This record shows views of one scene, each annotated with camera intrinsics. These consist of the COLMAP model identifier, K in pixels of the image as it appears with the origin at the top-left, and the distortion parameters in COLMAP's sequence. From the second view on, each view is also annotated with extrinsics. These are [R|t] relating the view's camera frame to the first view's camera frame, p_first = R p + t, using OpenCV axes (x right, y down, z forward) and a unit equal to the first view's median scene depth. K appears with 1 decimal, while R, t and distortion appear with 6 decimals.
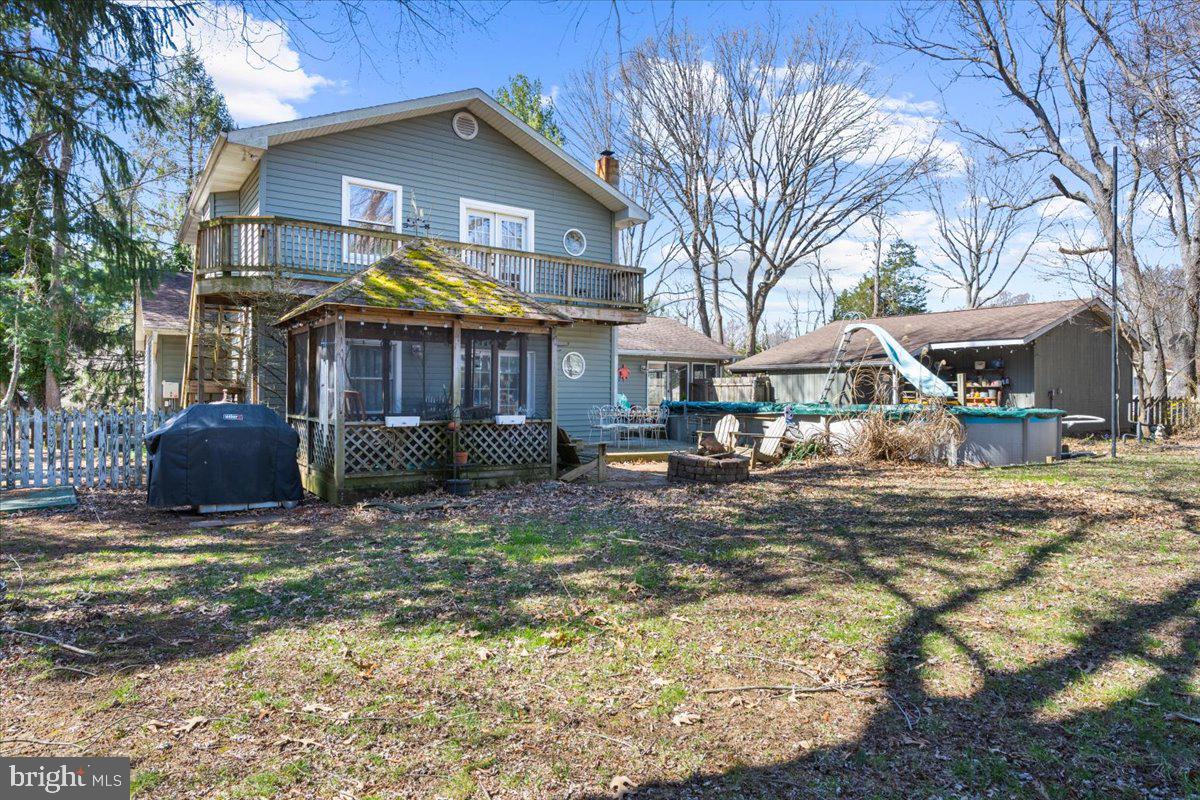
lens RADIAL K [[612.9, 0, 597.5], [0, 612.9, 395.8], [0, 0, 1]] dist [-0.002890, -0.000180]
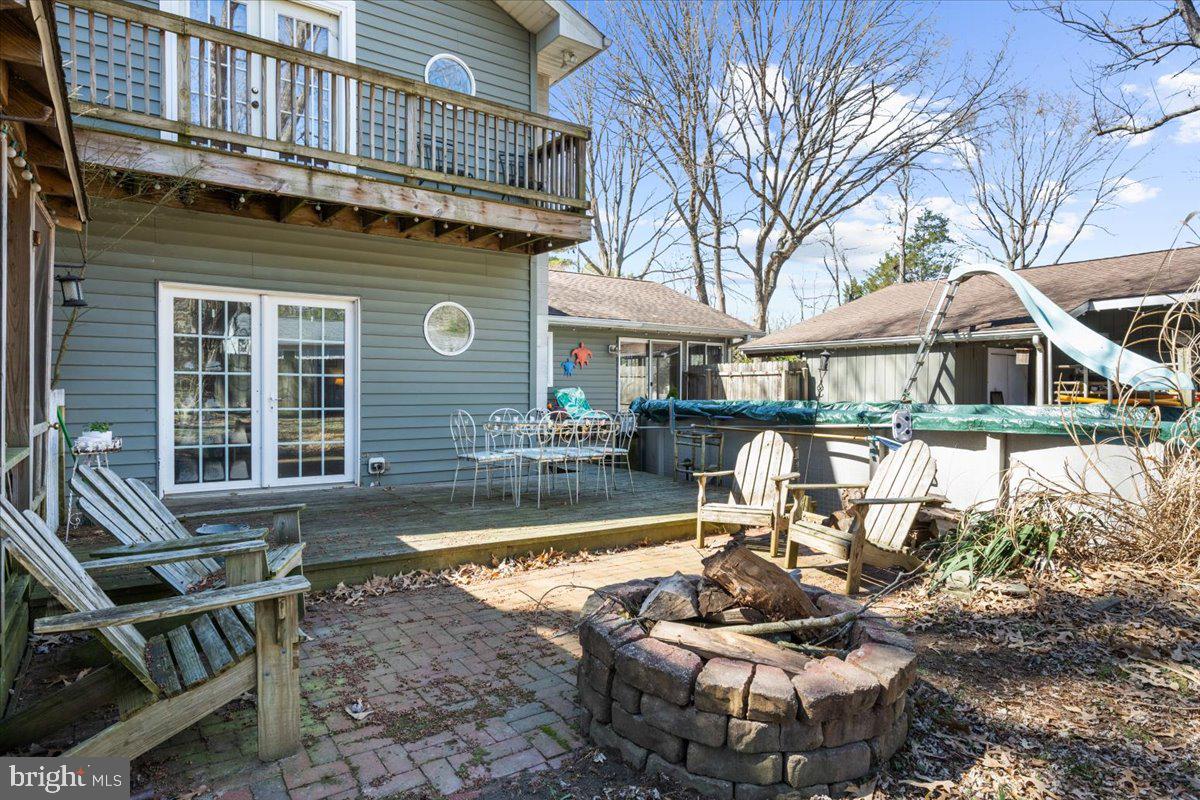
lens RADIAL K [[625.6, 0, 600.0], [0, 625.6, 391.9], [0, 0, 1]] dist [0.001408, -0.001122]
pose [[0.999947, 0.000124, 0.010280, 0.029458], [-0.000119, 1.000000, -0.000440, 0.000968], [-0.010280, 0.000439, 0.999947, 0.179886]]
